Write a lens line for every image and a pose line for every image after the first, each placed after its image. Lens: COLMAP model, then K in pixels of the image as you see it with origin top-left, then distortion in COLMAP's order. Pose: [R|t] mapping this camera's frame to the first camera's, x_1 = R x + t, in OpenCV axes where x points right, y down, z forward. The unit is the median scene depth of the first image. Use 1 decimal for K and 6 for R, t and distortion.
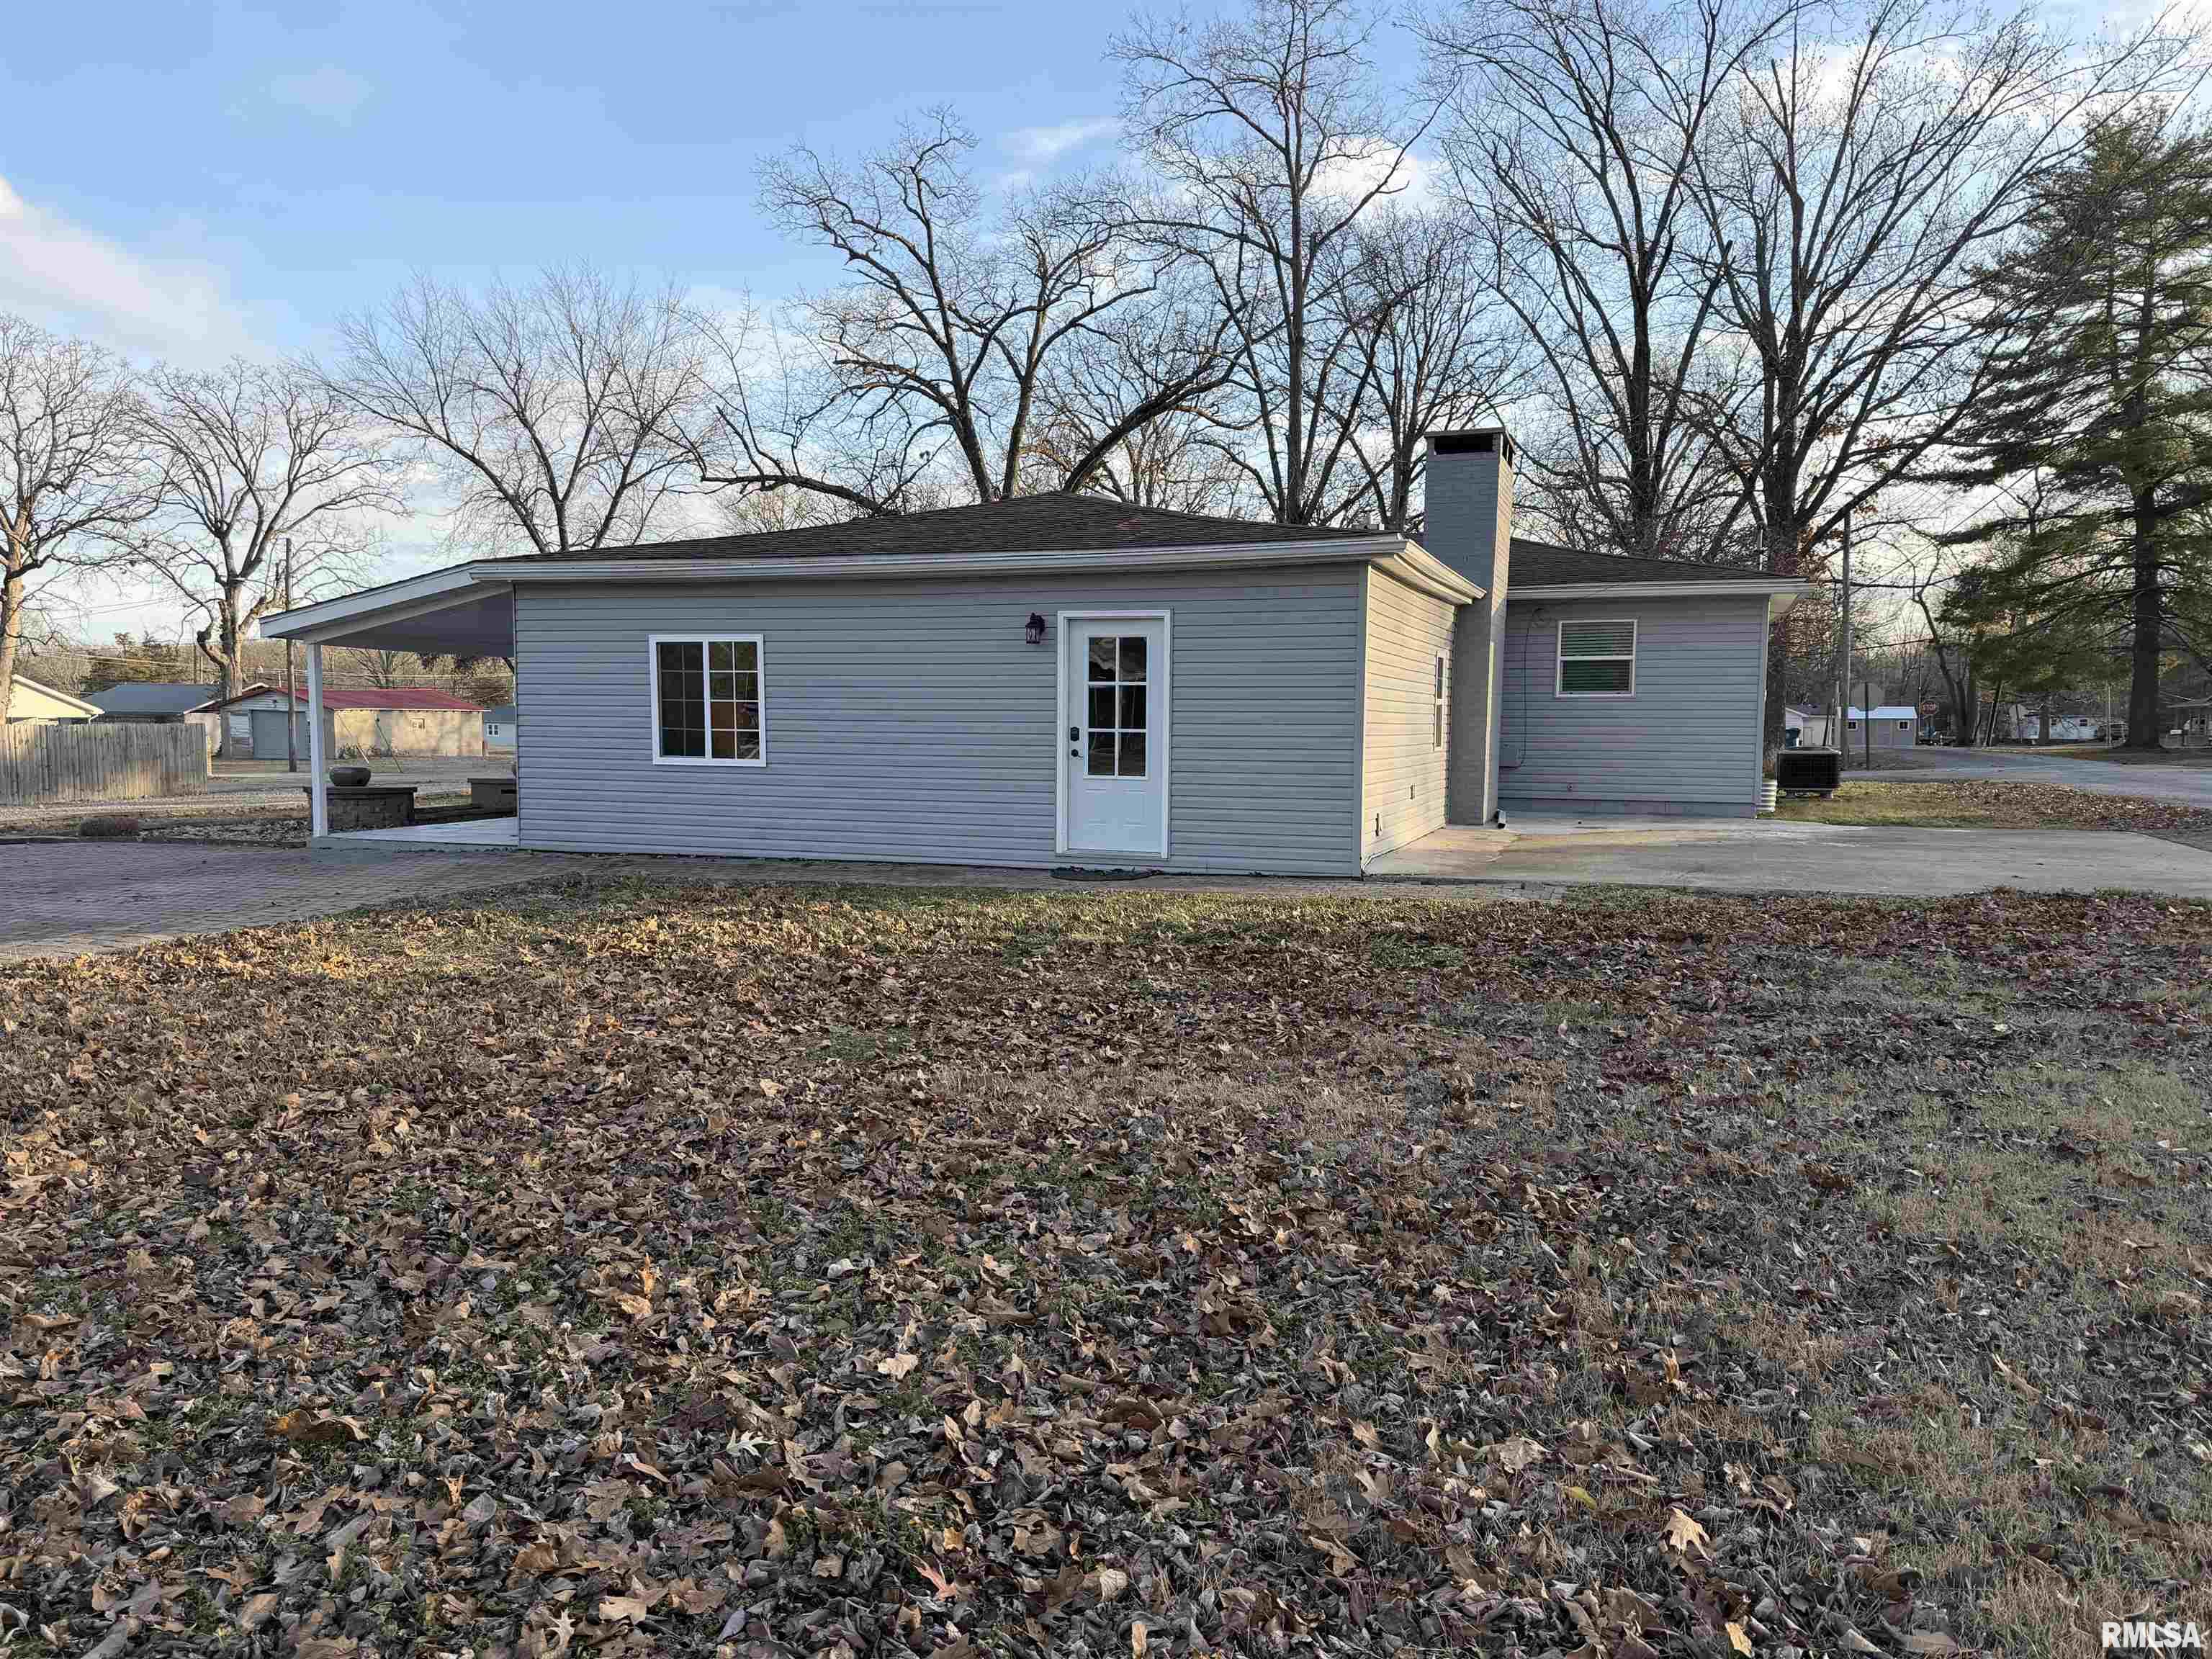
lens RADIAL K [[1543.2, 0, 1106.9], [0, 1543.2, 855.4], [0, 0, 1]] dist [0.060141, -0.080786]
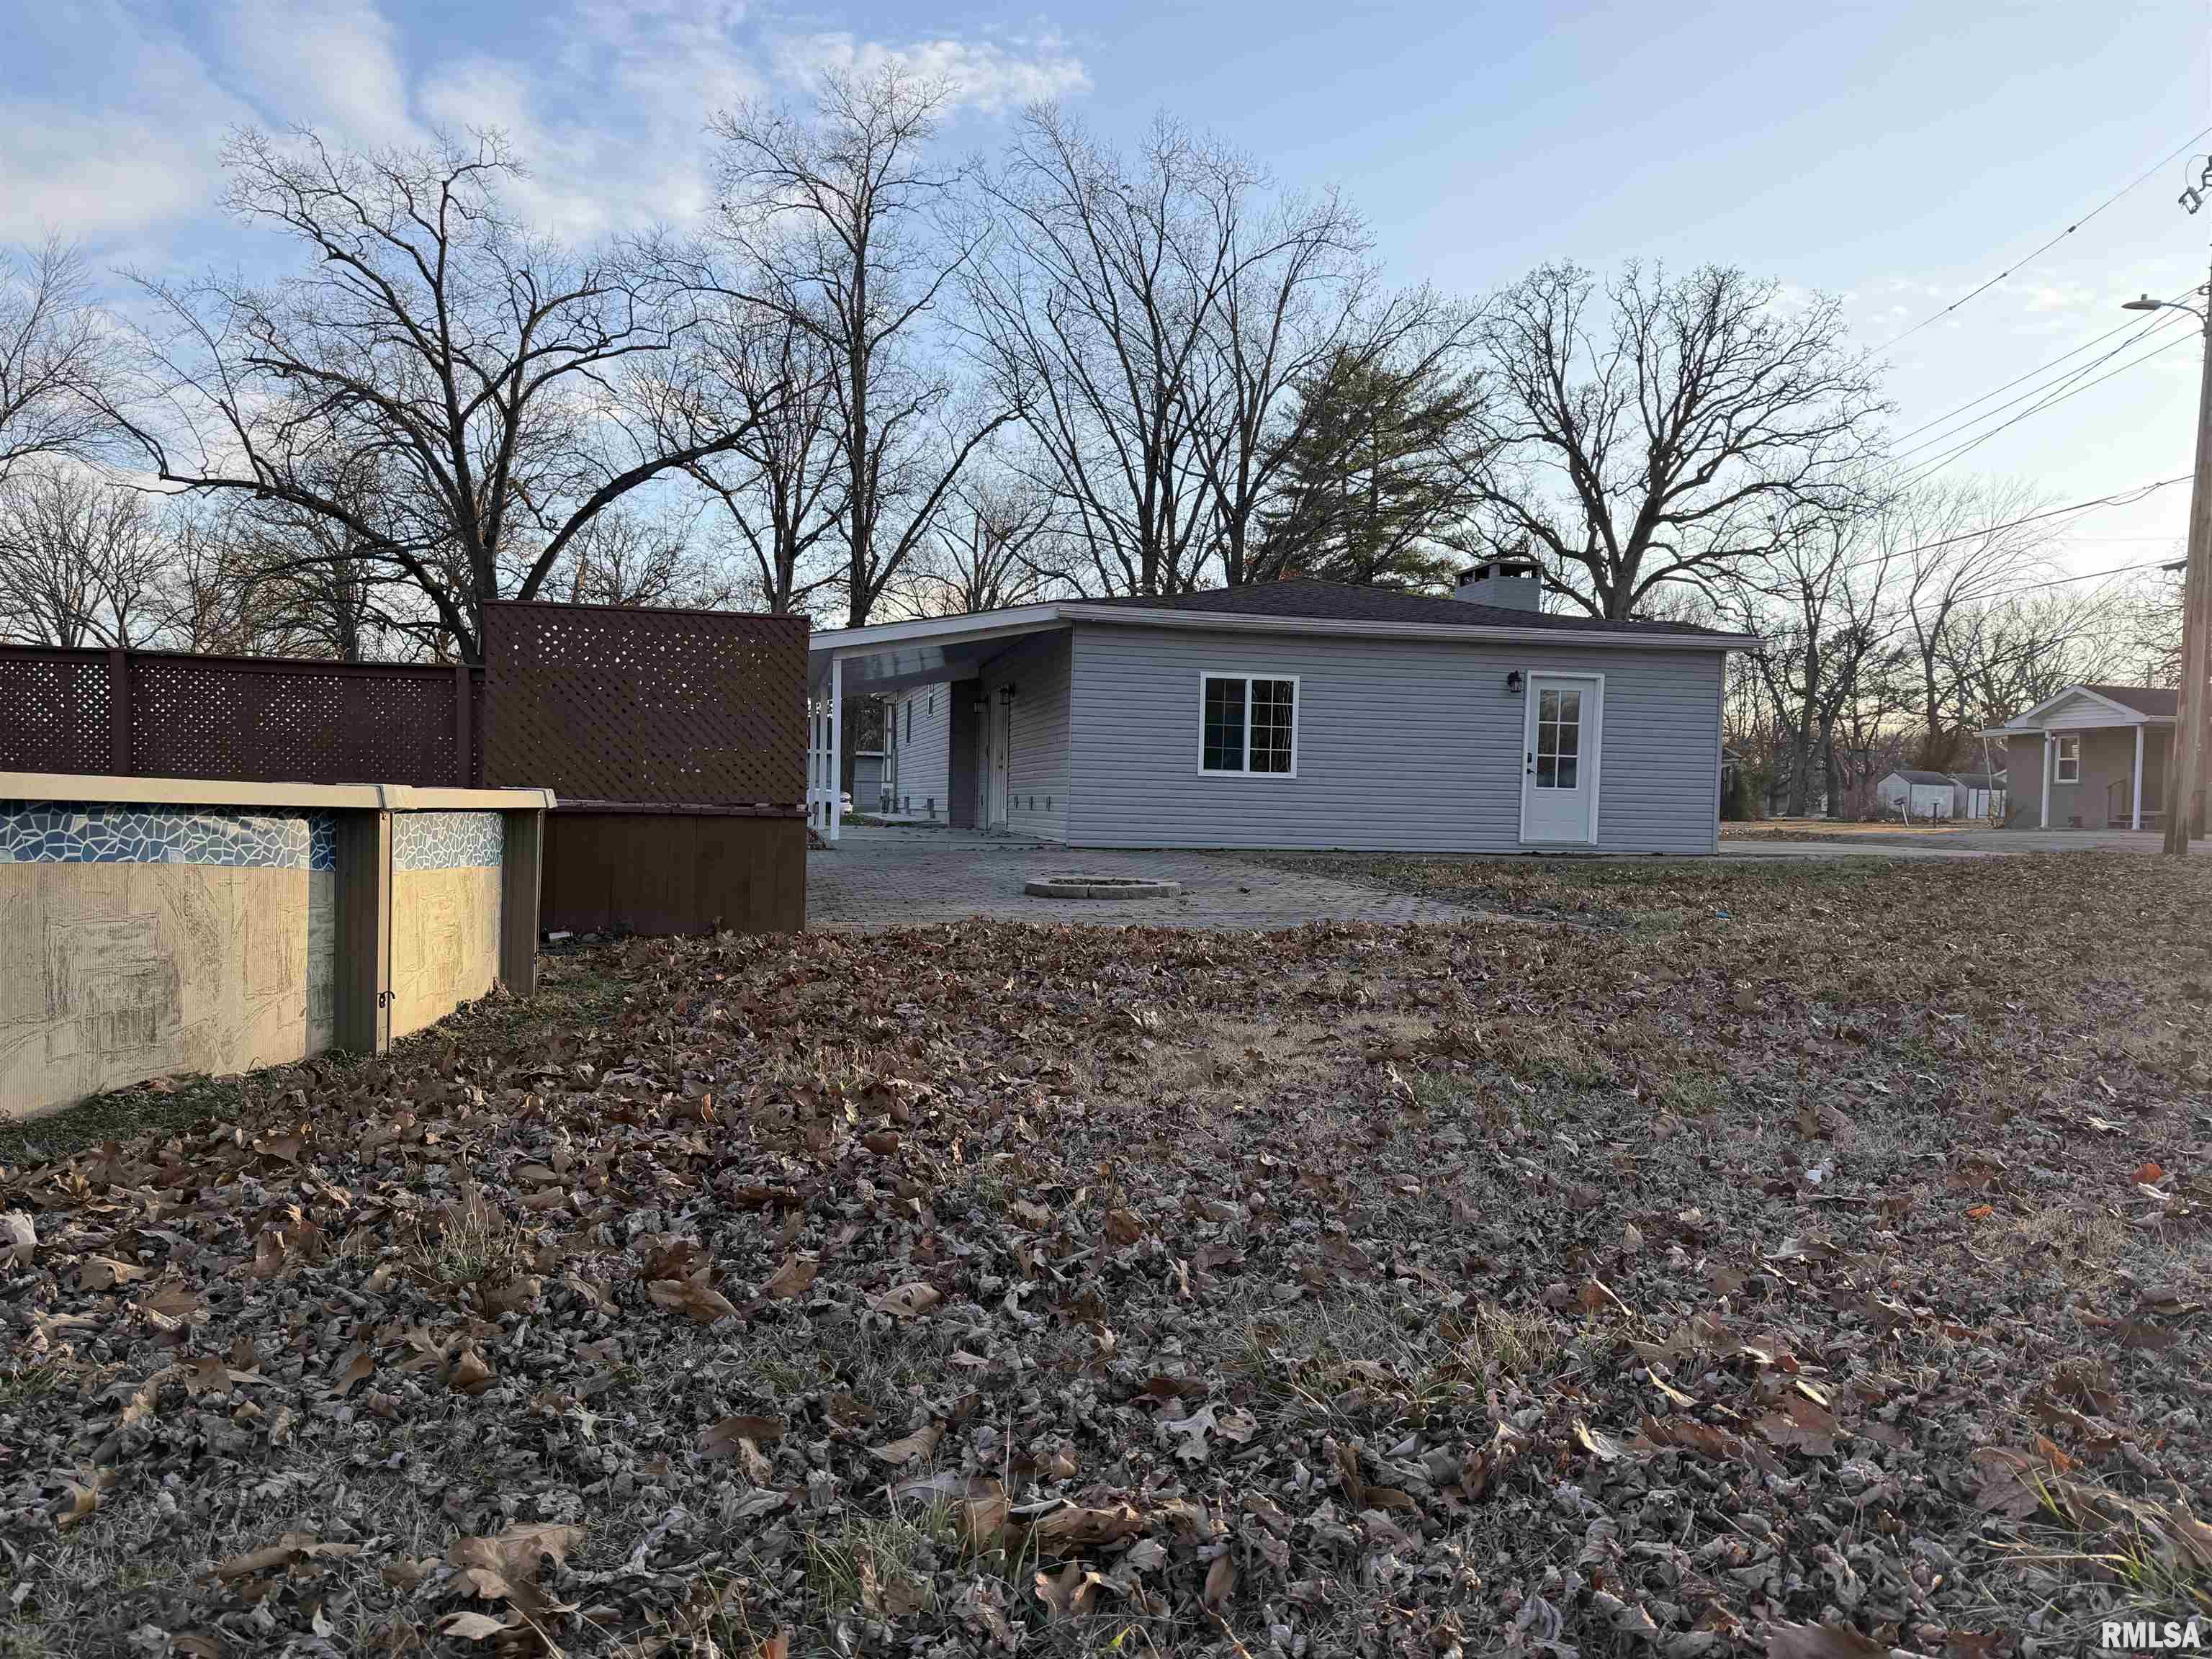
lens RADIAL K [[1573.5, 0, 1092.9], [0, 1573.5, 823.6], [0, 0, 1]] dist [0.061914, -0.051211]
pose [[0.850442, 0.007248, 0.526019, -1.033536], [0.027852, 0.997882, -0.058781, 0.050839], [-0.525331, 0.064641, 0.848439, -0.012393]]
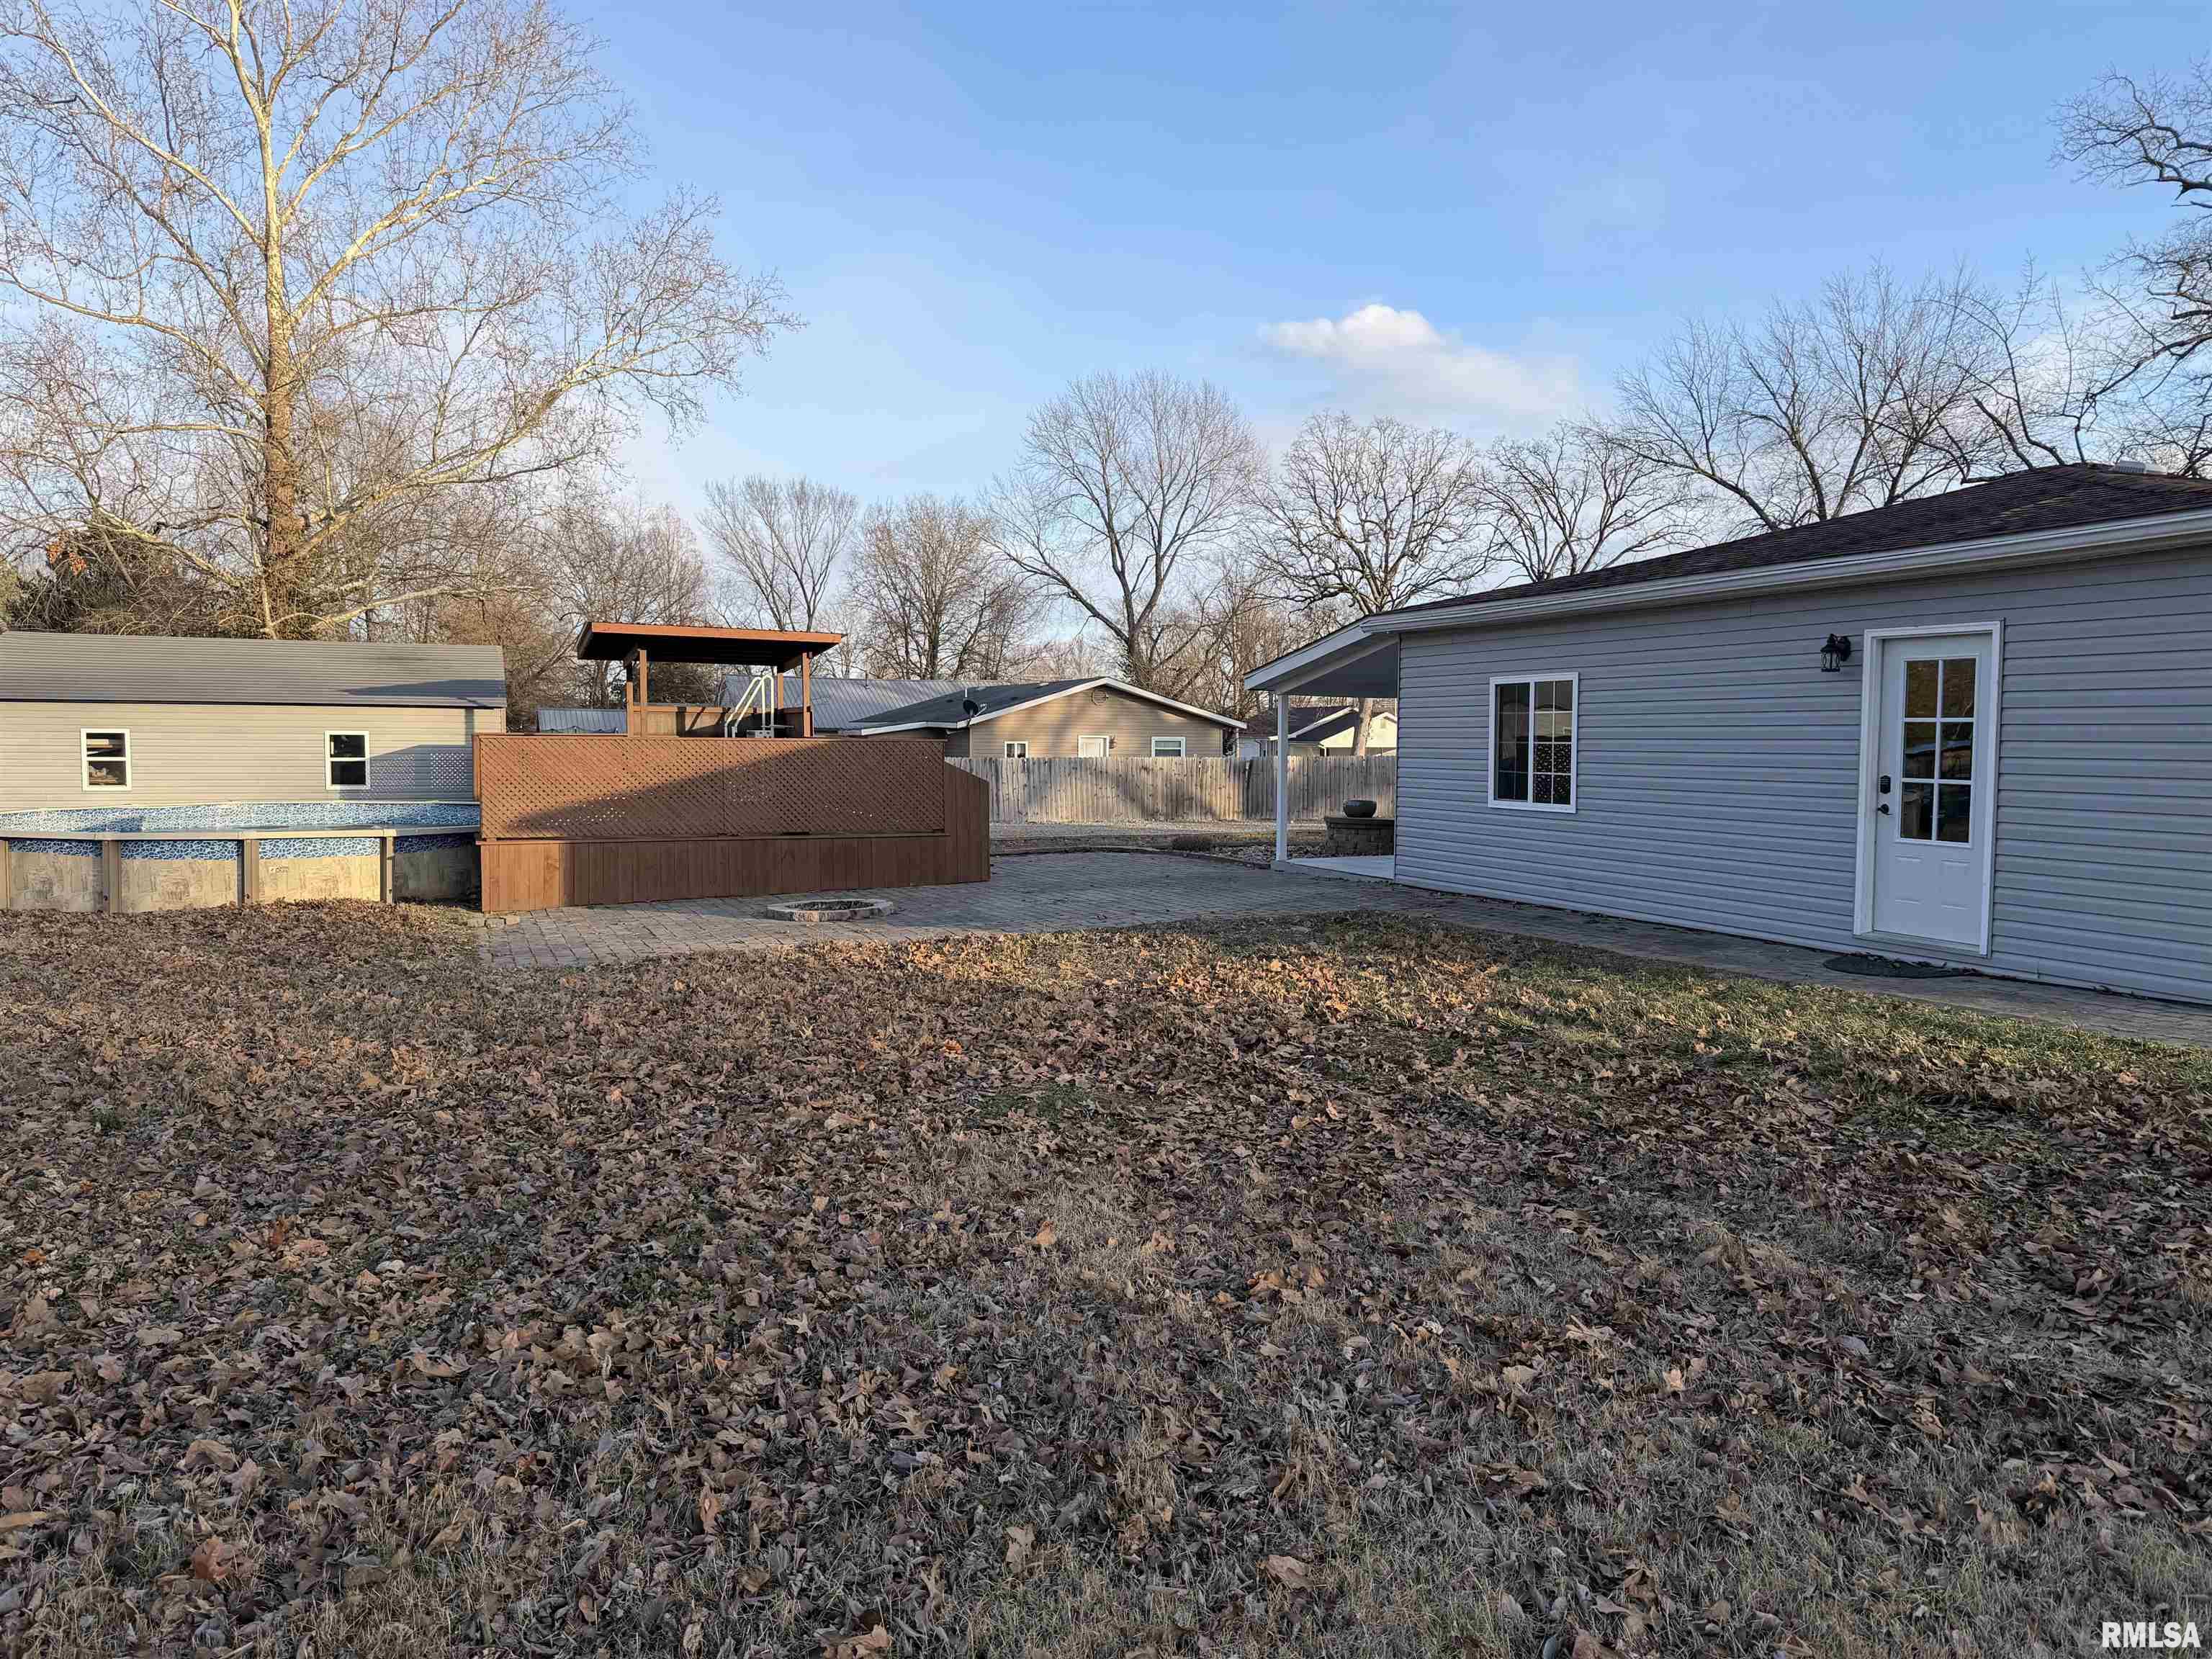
lens RADIAL K [[1543.2, 0, 1106.9], [0, 1543.2, 855.4], [0, 0, 1]] dist [0.060141, -0.080786]
pose [[0.664932, 0.053412, -0.744992, 0.285672], [-0.066338, 0.997721, 0.012322, -0.024574], [0.743952, 0.041228, 0.666960, 0.166103]]
